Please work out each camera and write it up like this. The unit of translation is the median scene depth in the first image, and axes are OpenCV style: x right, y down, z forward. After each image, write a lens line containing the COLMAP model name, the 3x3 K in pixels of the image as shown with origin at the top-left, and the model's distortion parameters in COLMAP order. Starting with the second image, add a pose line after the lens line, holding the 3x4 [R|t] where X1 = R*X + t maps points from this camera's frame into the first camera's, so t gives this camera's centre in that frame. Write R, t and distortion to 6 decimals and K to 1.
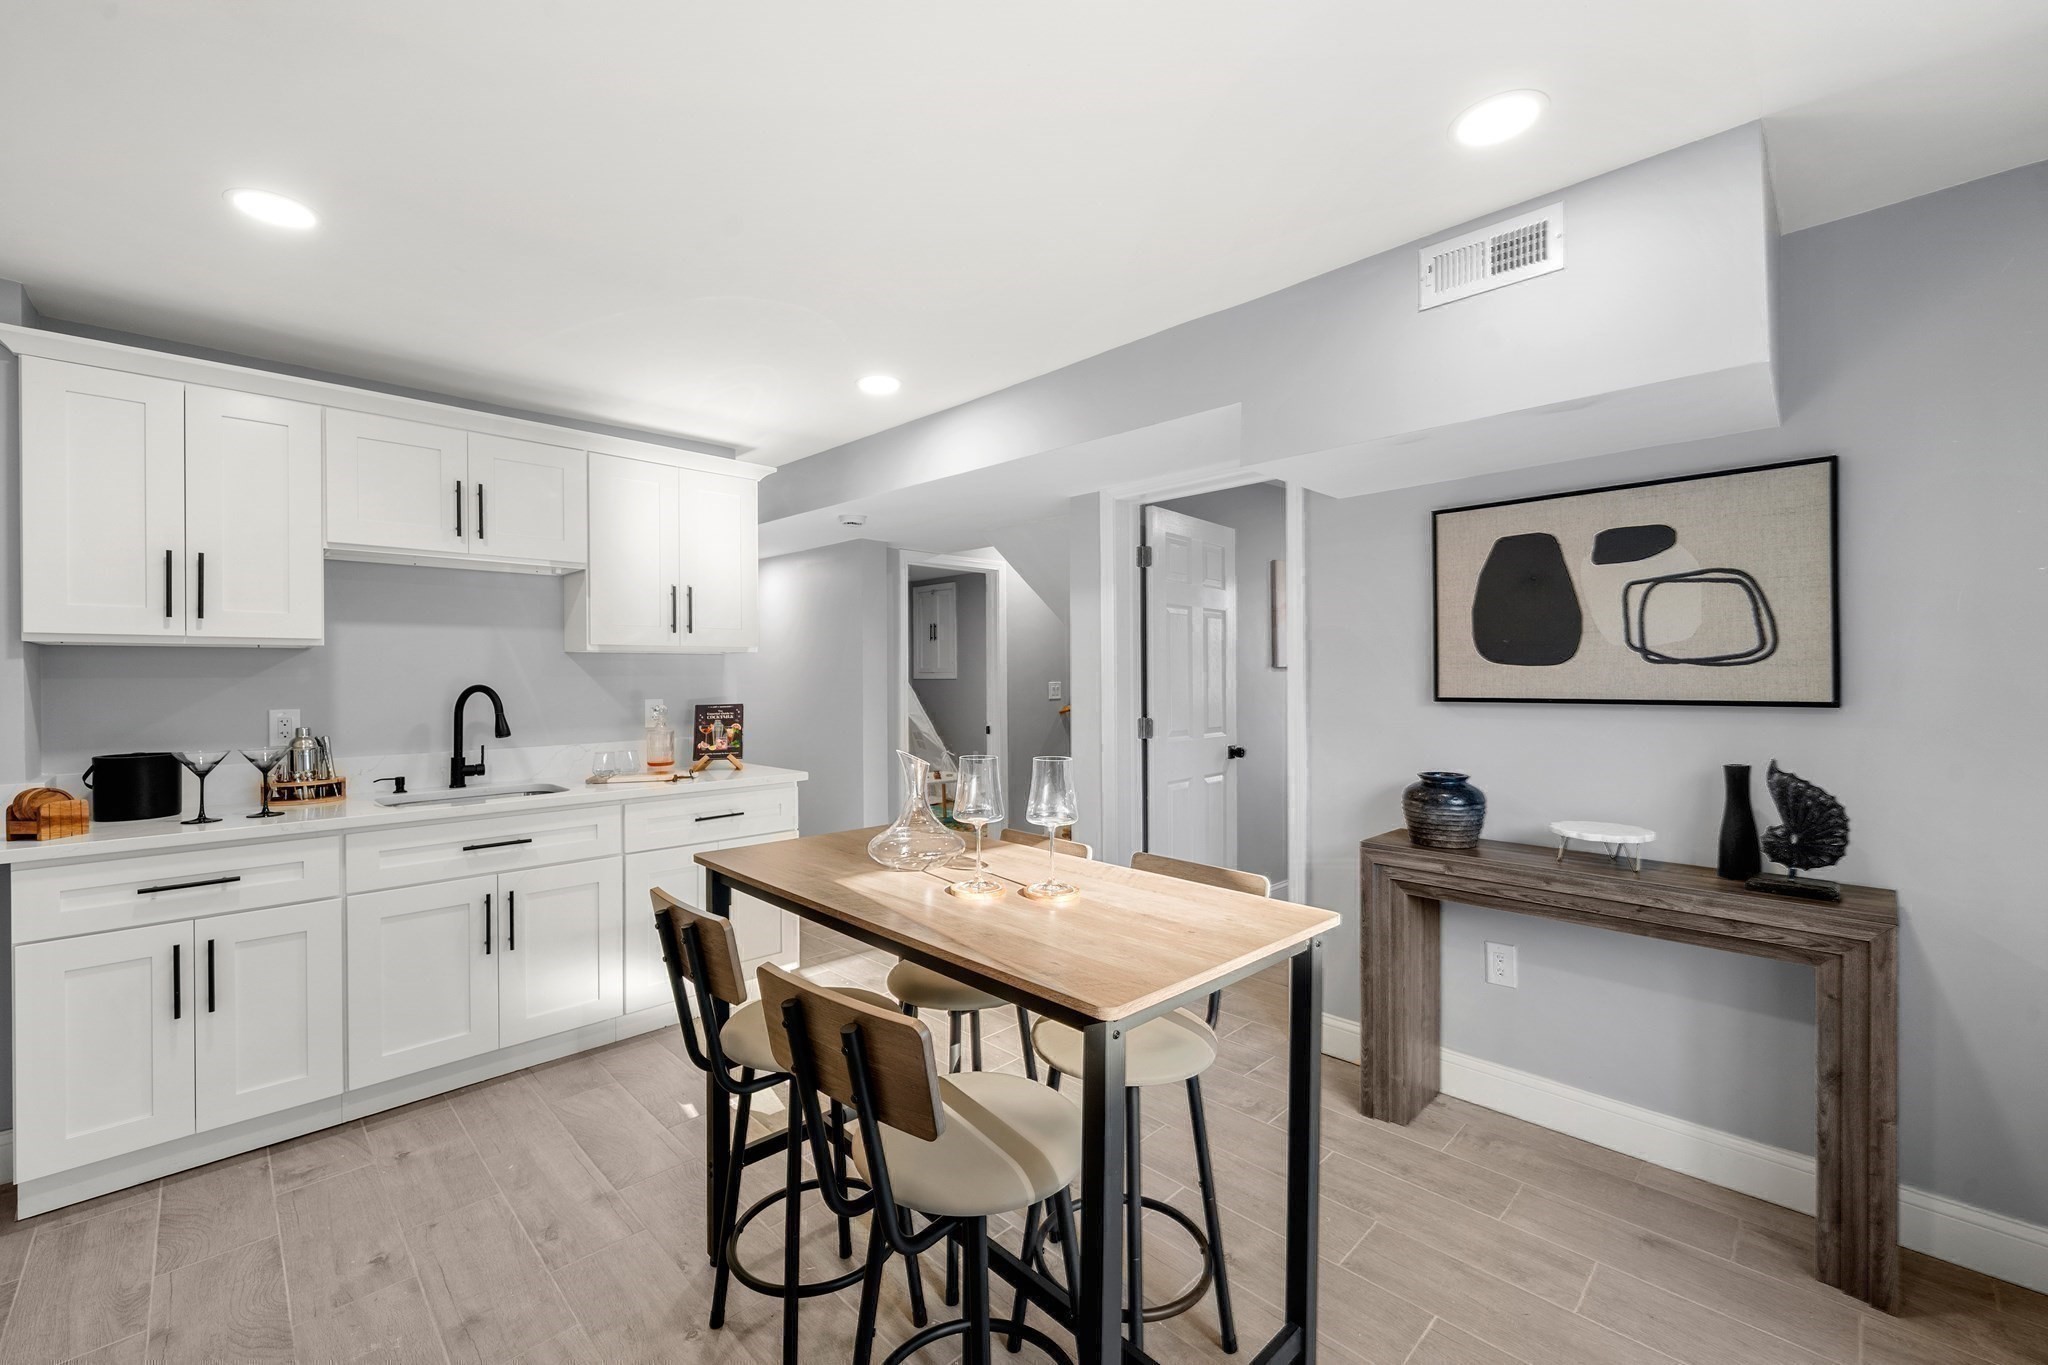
lens RADIAL K [[829.5, 0, 1024.0], [0, 829.5, 682.5], [0, 0, 1]] dist [0.000016, -0.000159]
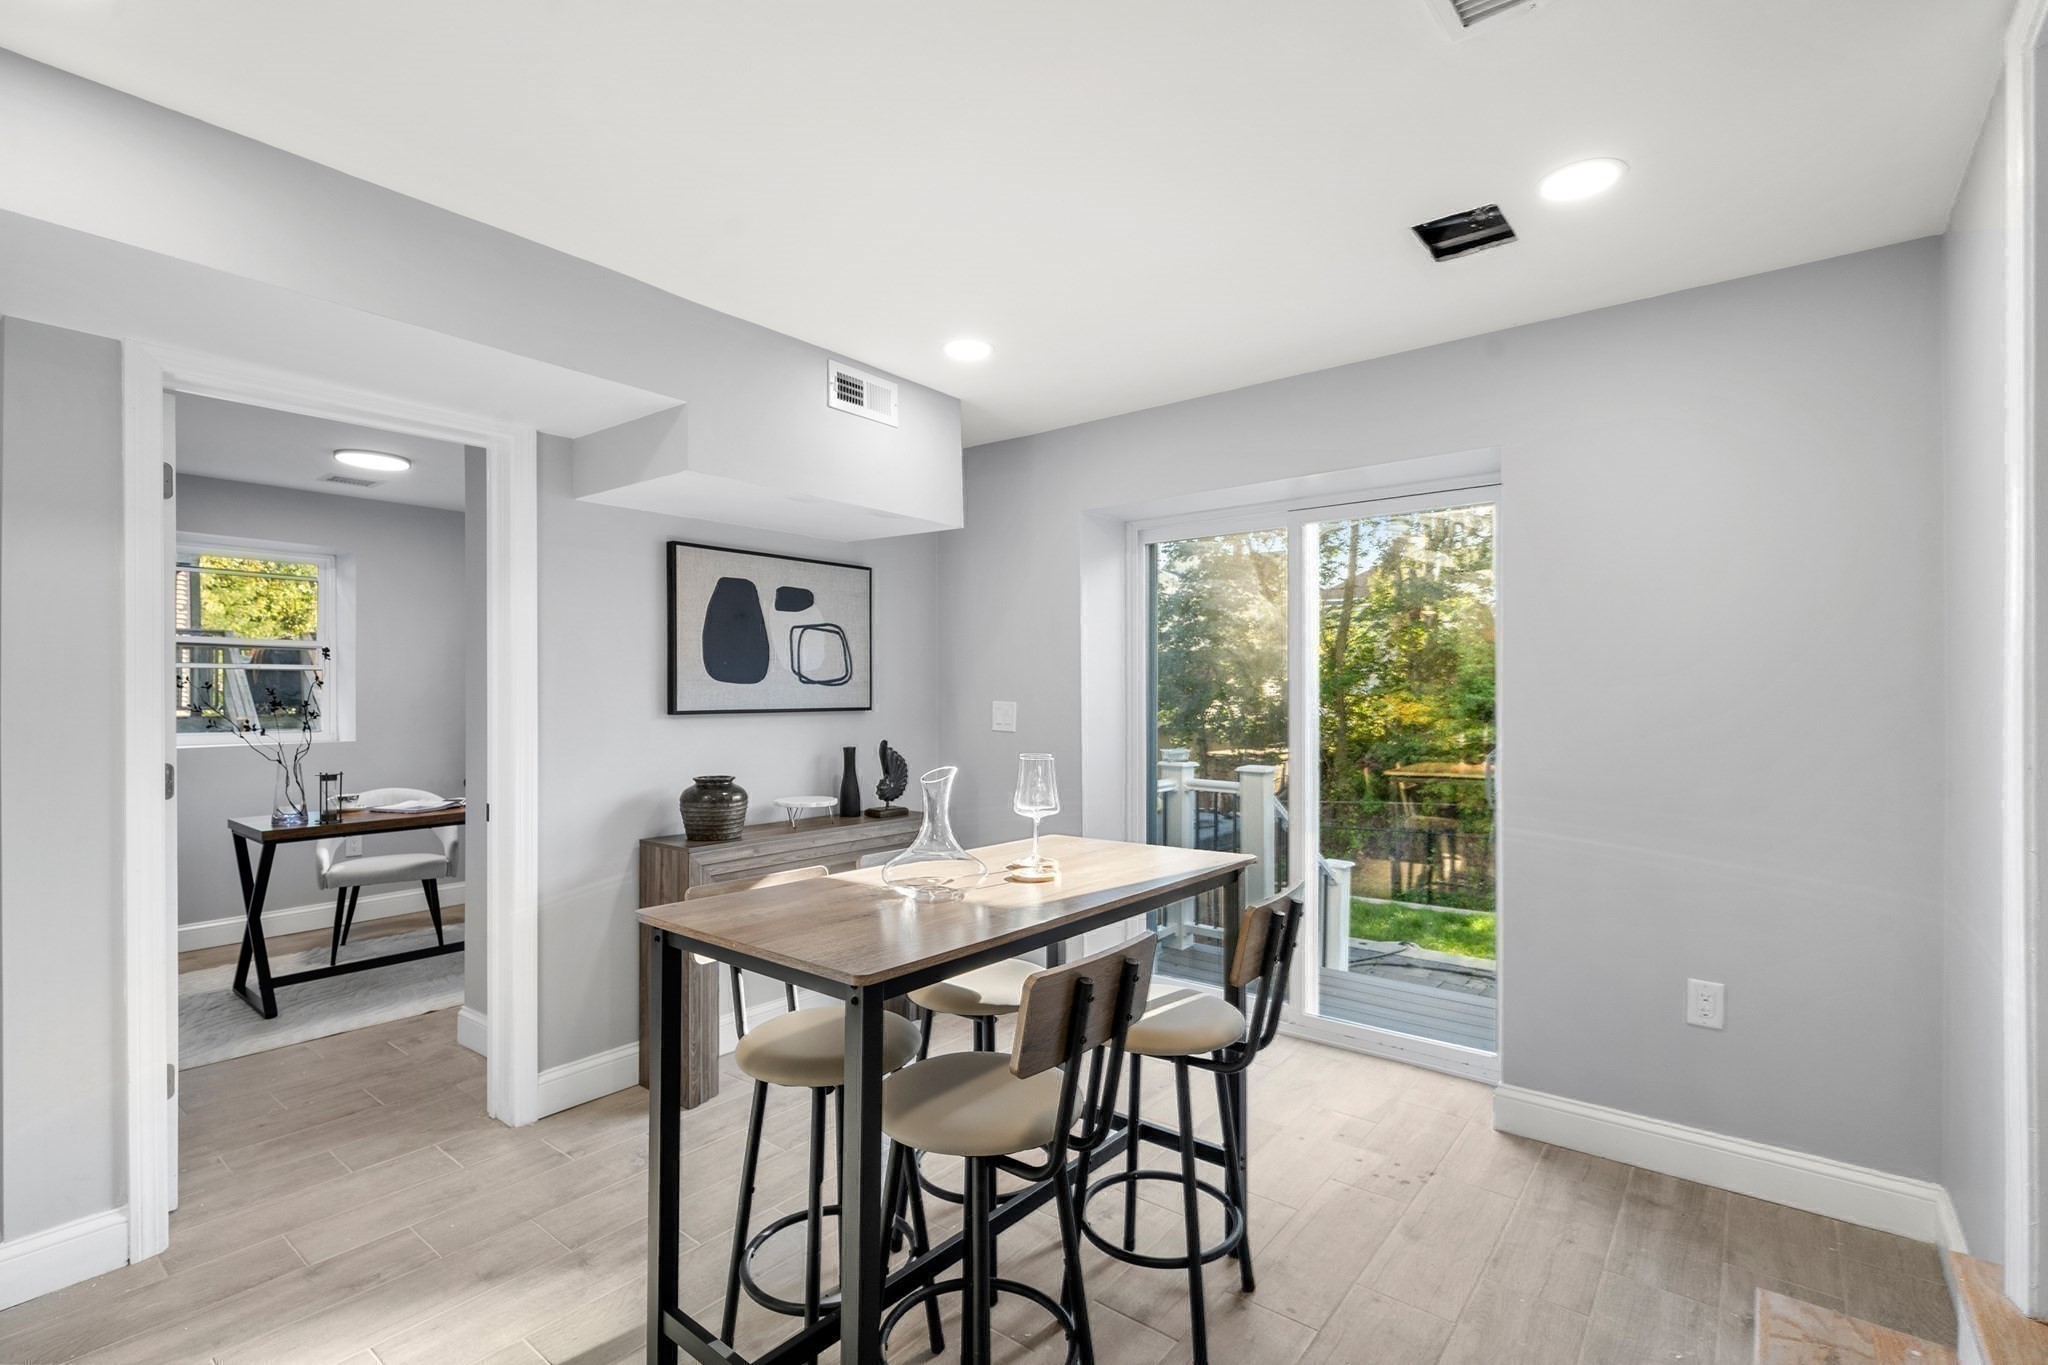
lens RADIAL K [[927.6, 0, 1024.0], [0, 927.6, 682.5], [0, 0, 1]] dist [0.000128, 0.000002]
pose [[-0.108045, 0.009774, 0.994098, -0.908687], [0.003125, 0.999950, -0.009491, -0.008126], [-0.994141, 0.002081, -0.108070, 0.793992]]
